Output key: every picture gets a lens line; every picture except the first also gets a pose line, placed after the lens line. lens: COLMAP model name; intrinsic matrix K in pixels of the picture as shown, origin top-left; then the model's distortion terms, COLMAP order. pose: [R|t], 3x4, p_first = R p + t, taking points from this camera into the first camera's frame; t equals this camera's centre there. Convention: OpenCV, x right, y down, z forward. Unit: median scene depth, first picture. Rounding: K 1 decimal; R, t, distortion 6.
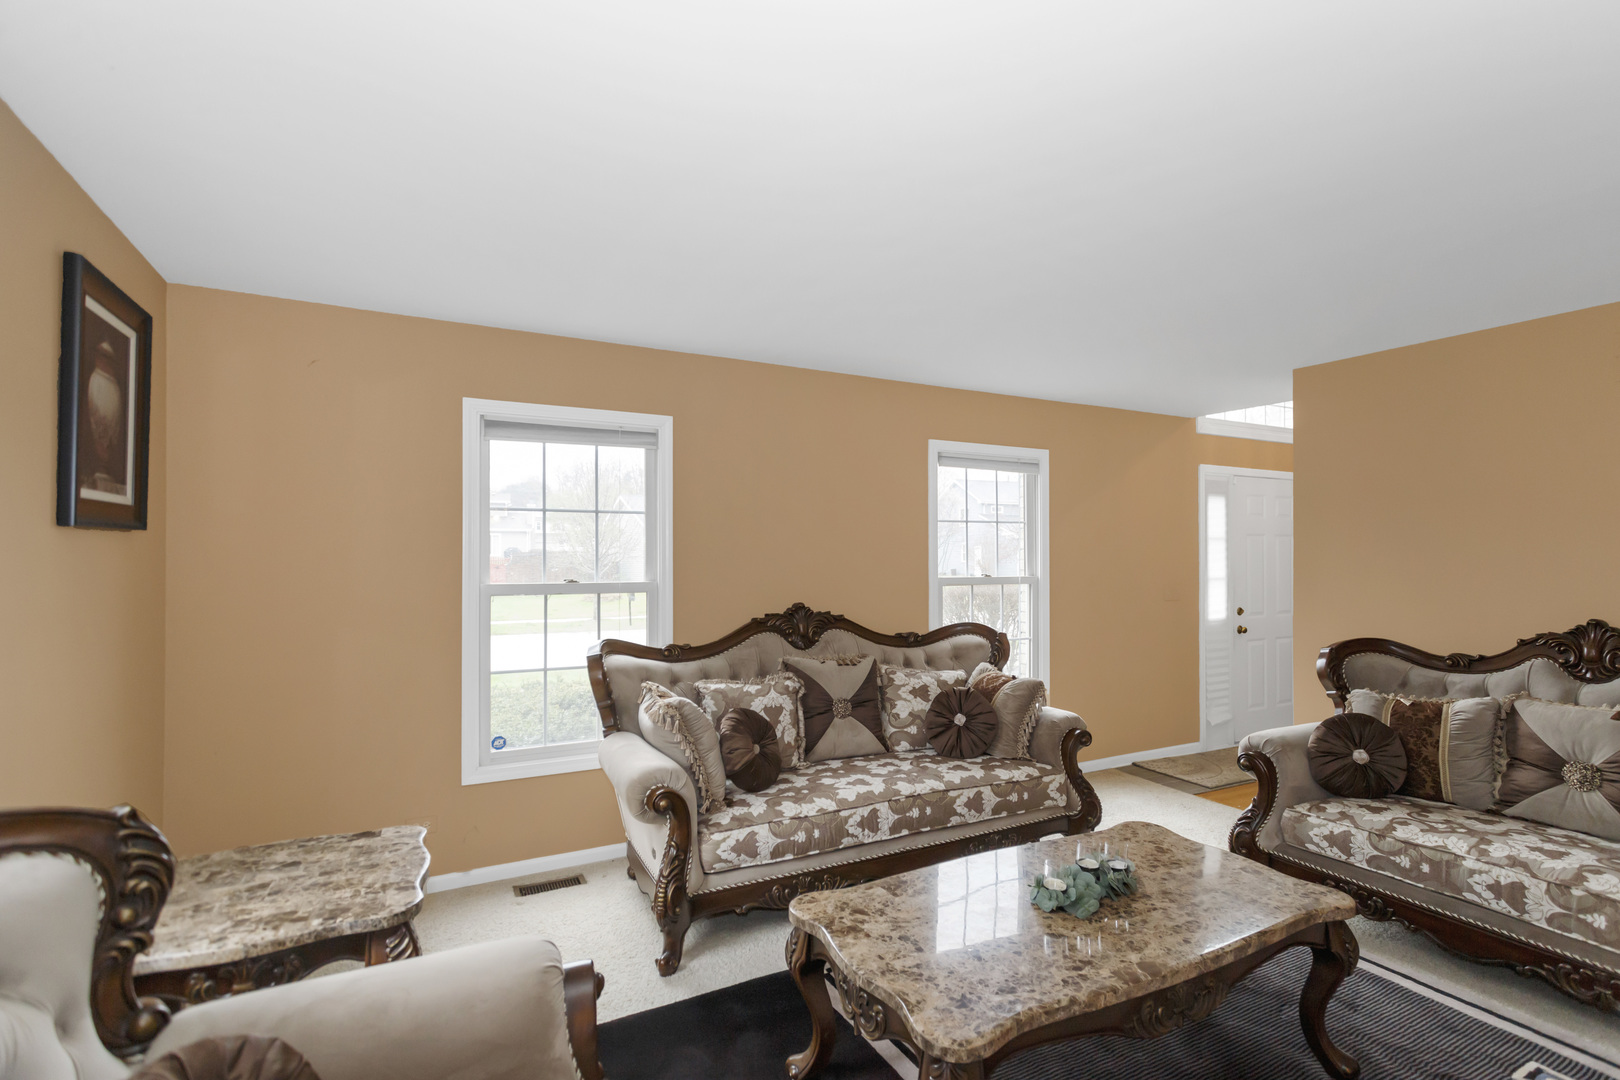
lens RADIAL K [[777.6, 0, 812.6], [0, 777.6, 533.8], [0, 0, 1]] dist [-0.000381, 0.002259]
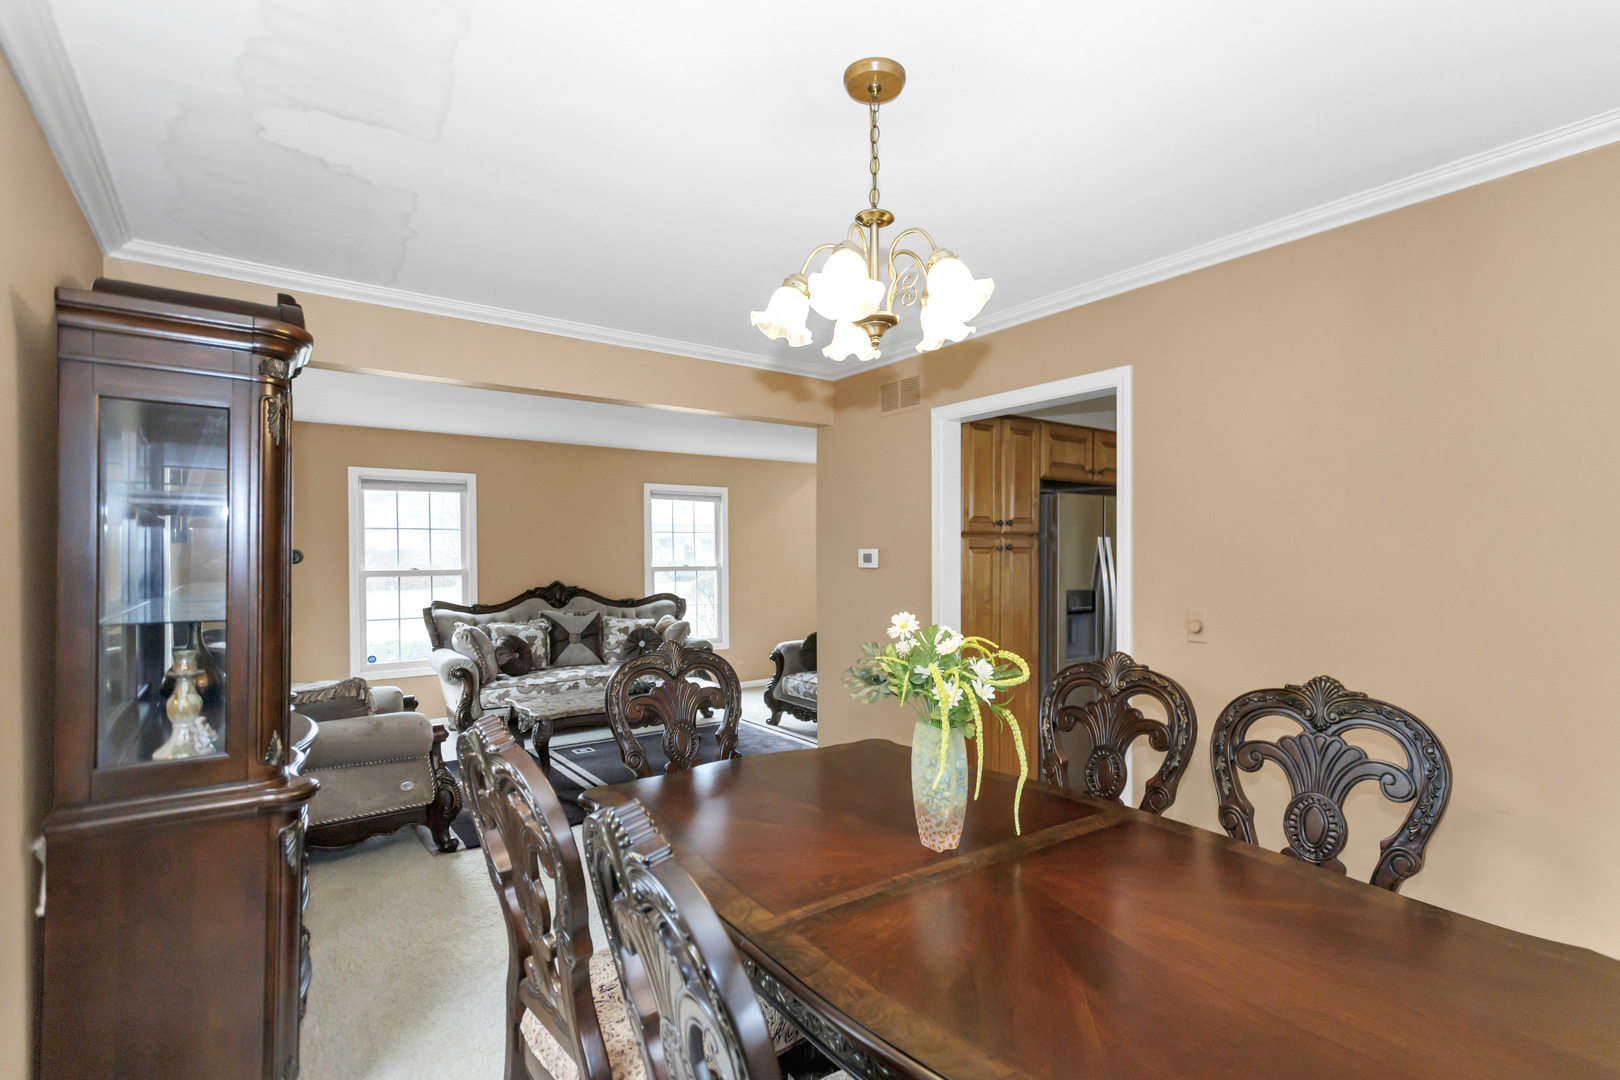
lens RADIAL K [[777.6, 0, 810.6], [0, 777.6, 550.2], [0, 0, 1]] dist [-0.000381, 0.002259]
pose [[0.988902, 0.000163, 0.148572, 0.312854], [-0.005276, 0.999407, 0.034020, -0.045464], [-0.148478, -0.034427, 0.988316, -0.867359]]
